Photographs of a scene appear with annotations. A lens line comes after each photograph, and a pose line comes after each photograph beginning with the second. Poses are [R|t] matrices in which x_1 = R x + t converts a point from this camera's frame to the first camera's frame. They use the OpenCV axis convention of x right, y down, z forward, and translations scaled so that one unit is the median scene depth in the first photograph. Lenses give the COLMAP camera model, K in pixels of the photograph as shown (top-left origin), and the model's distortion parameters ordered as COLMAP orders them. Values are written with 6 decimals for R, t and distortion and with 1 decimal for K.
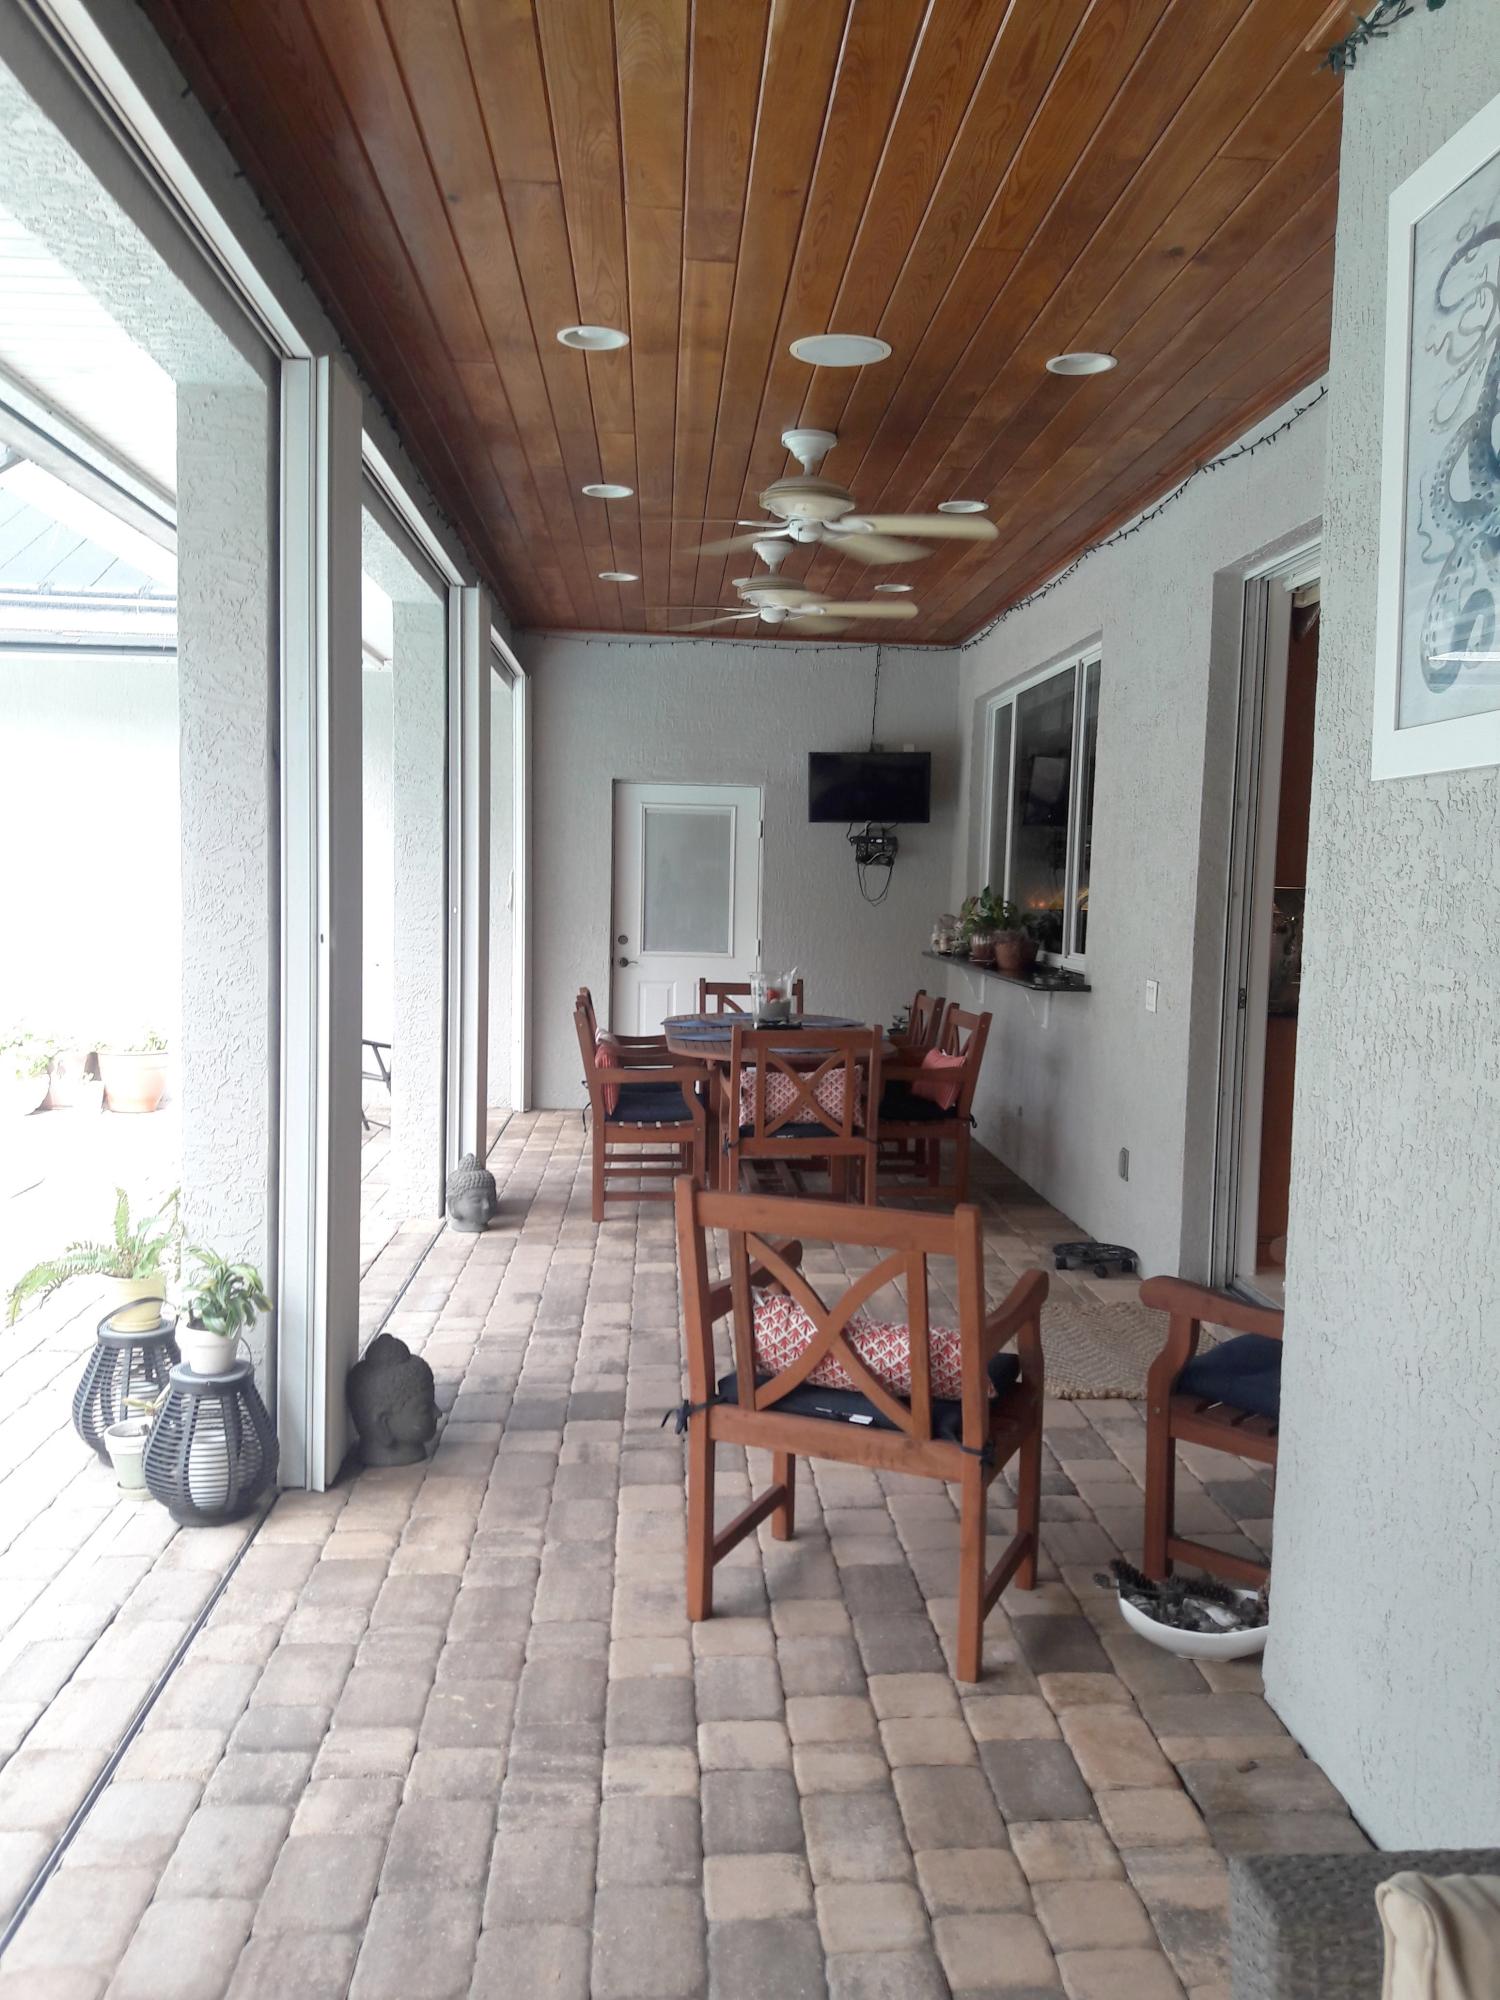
lens RADIAL K [[1636.9, 0, 761.7], [0, 1636.9, 1013.0], [0, 0, 1]] dist [0.058708, -0.126823]
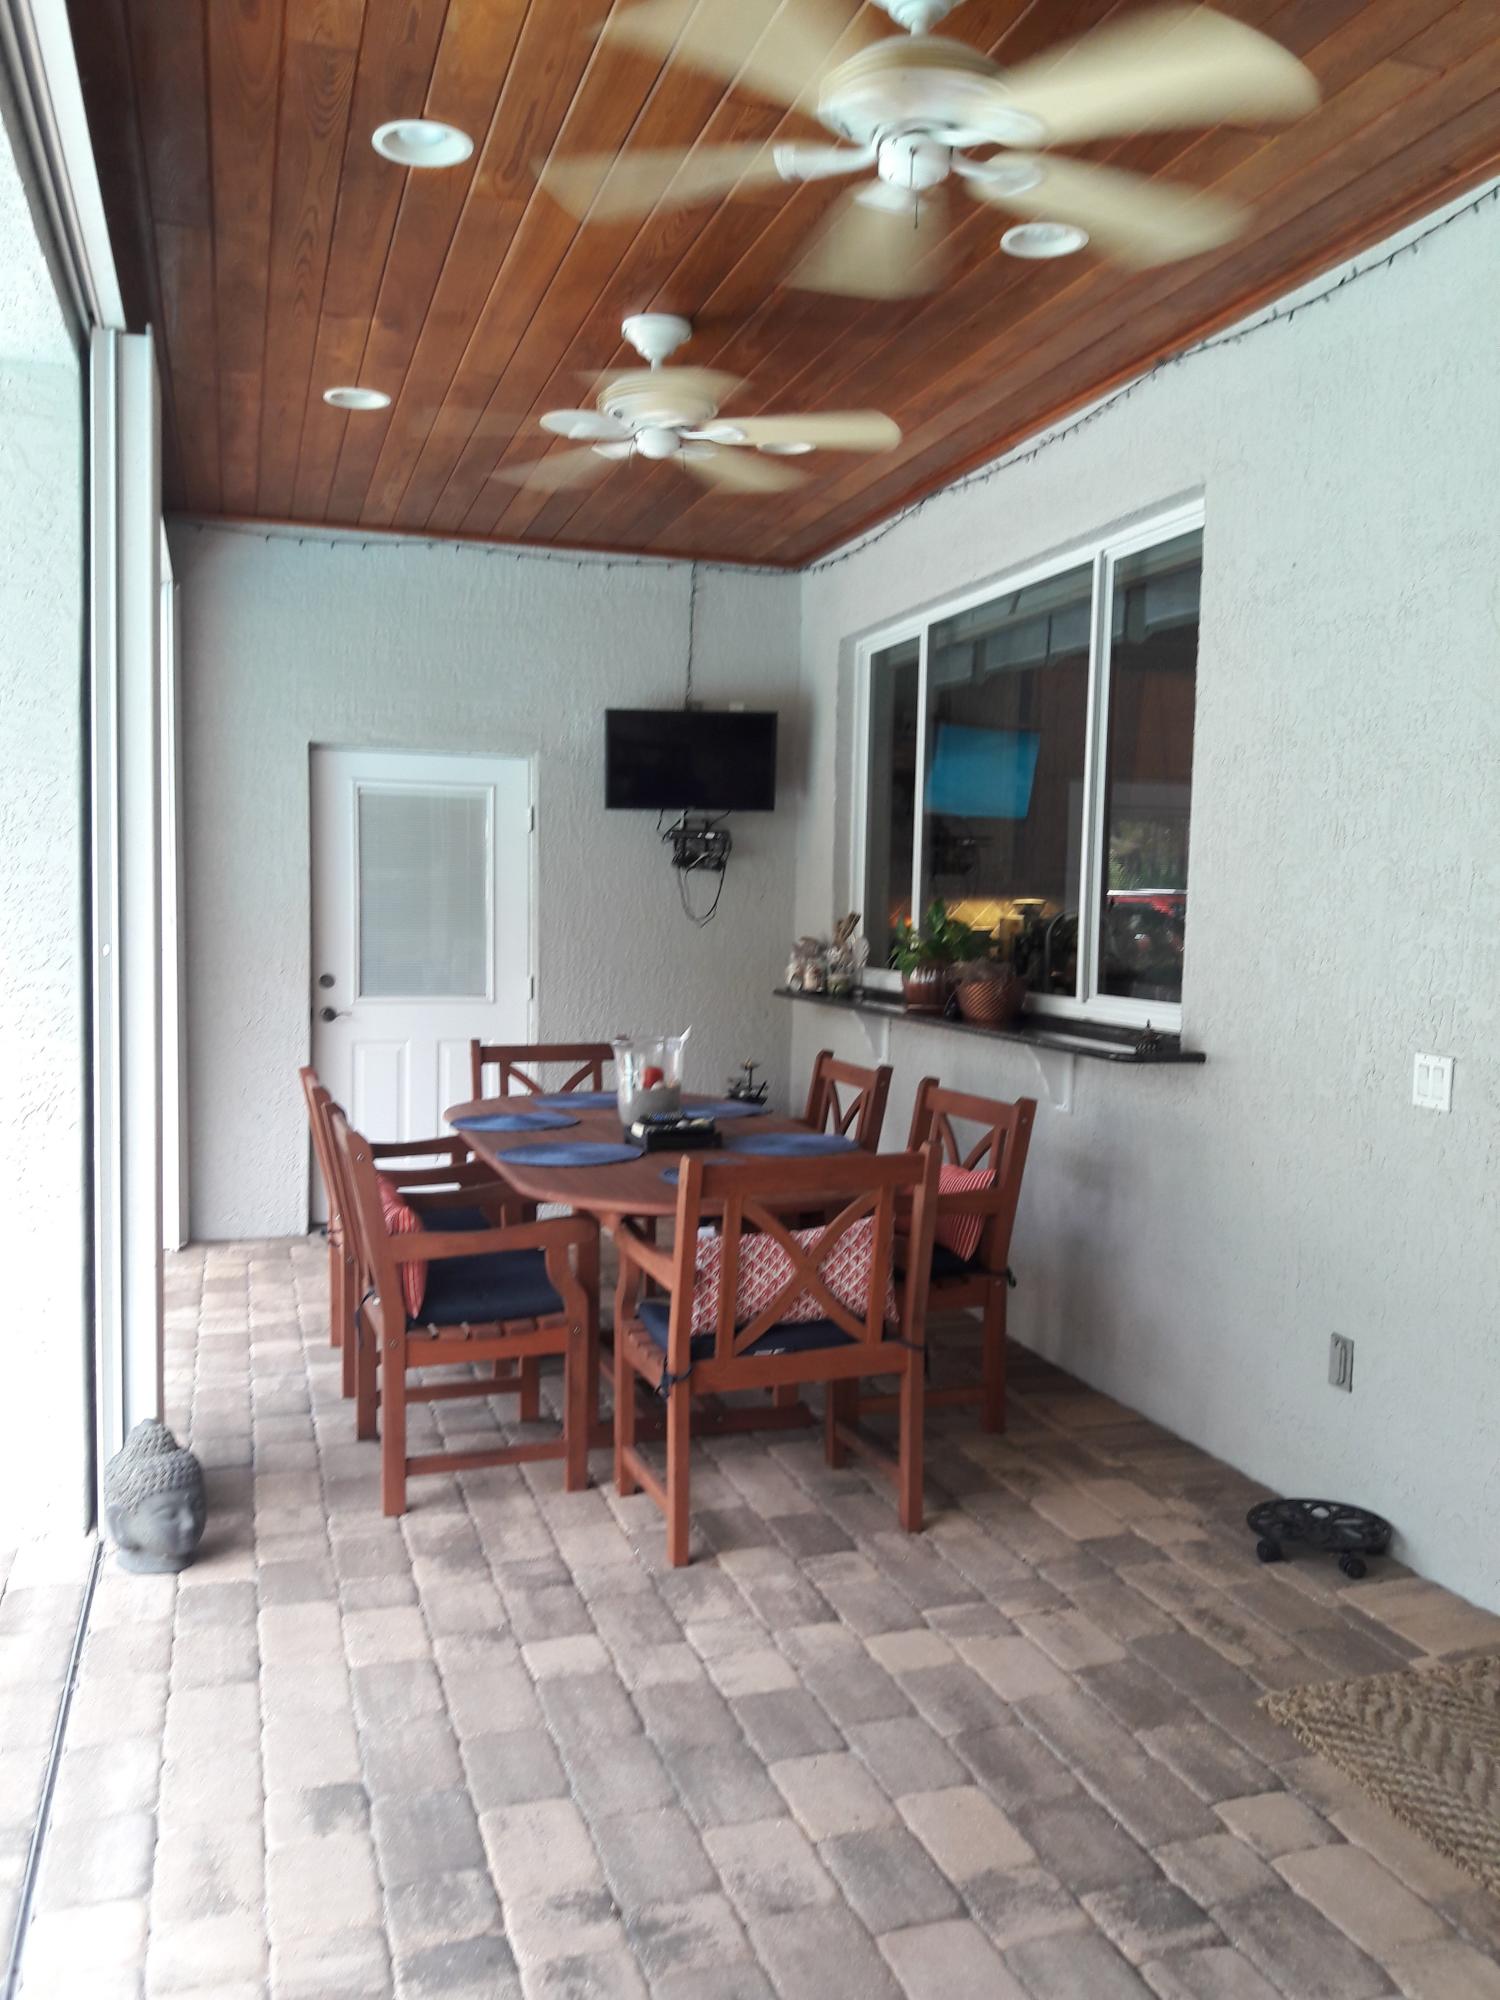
lens RADIAL K [[1636.9, 0, 753.3], [0, 1636.9, 984.7], [0, 0, 1]] dist [0.058708, -0.126823]
pose [[0.970136, -0.019705, 0.241760, -0.089246], [0.026825, 0.999297, -0.026195, -0.023976], [-0.241074, 0.031898, 0.969982, 0.344644]]
